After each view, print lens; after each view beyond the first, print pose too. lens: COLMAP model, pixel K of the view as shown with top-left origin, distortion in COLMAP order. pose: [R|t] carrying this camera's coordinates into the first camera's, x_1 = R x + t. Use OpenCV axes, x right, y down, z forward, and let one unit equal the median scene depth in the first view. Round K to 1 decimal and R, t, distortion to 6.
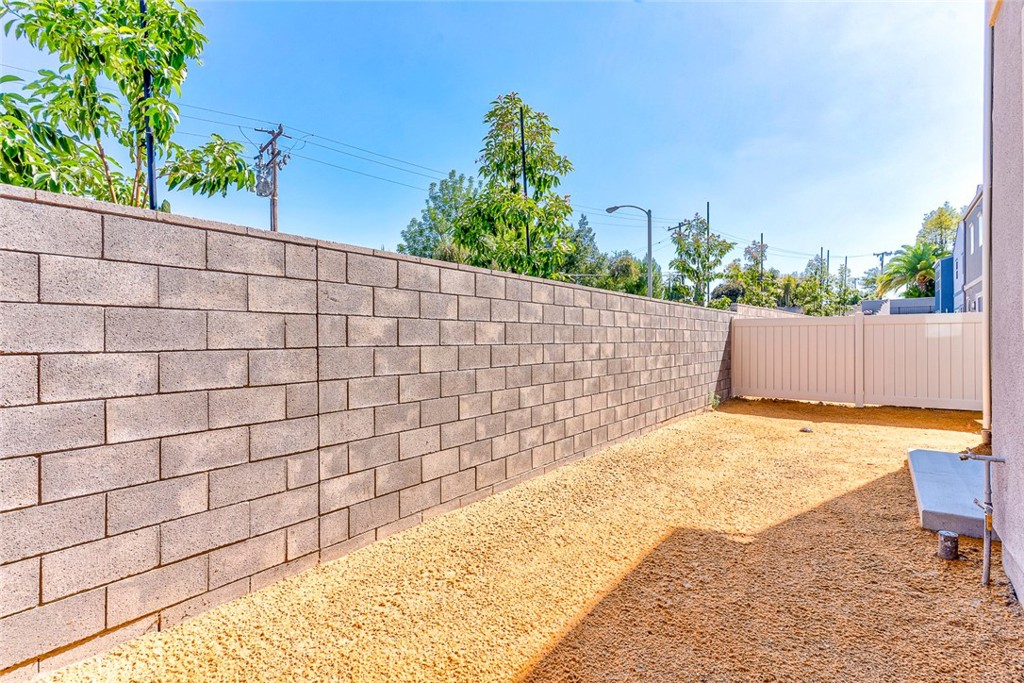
lens RADIAL K [[488.2, 0, 506.8], [0, 488.2, 339.6], [0, 0, 1]] dist [0.019252, -0.000015]
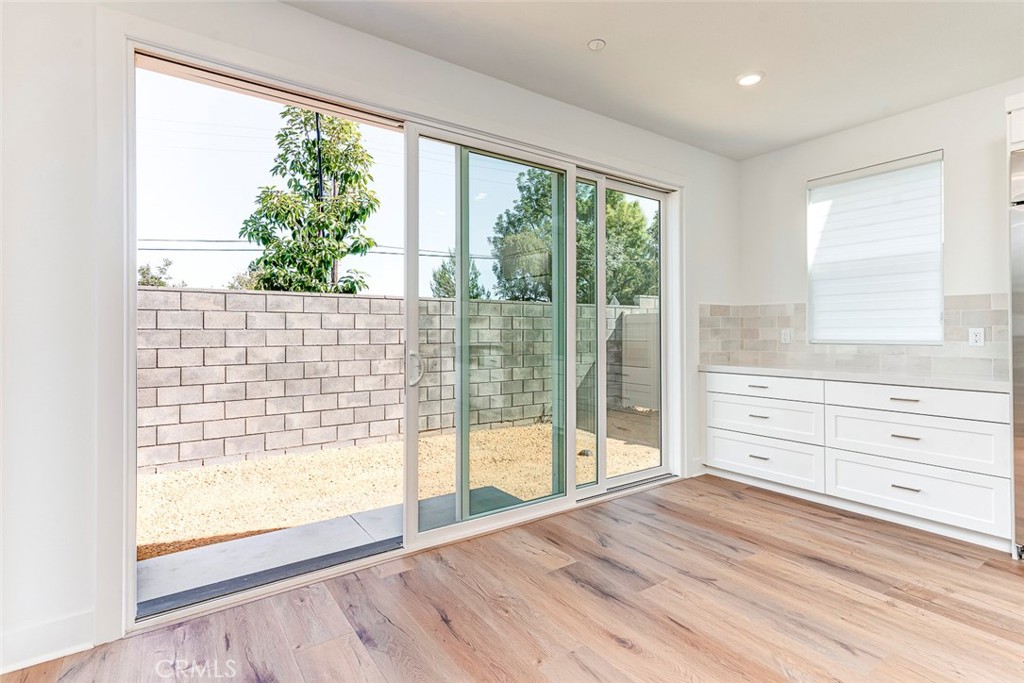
lens RADIAL K [[488.2, 0, 511.2], [0, 488.2, 332.9], [0, 0, 1]] dist [0.019252, -0.000015]
pose [[0.955887, 0.011150, -0.293522, 0.537826], [-0.007779, 0.999890, 0.012649, -0.020334], [0.293631, -0.009808, 0.955869, 0.136244]]
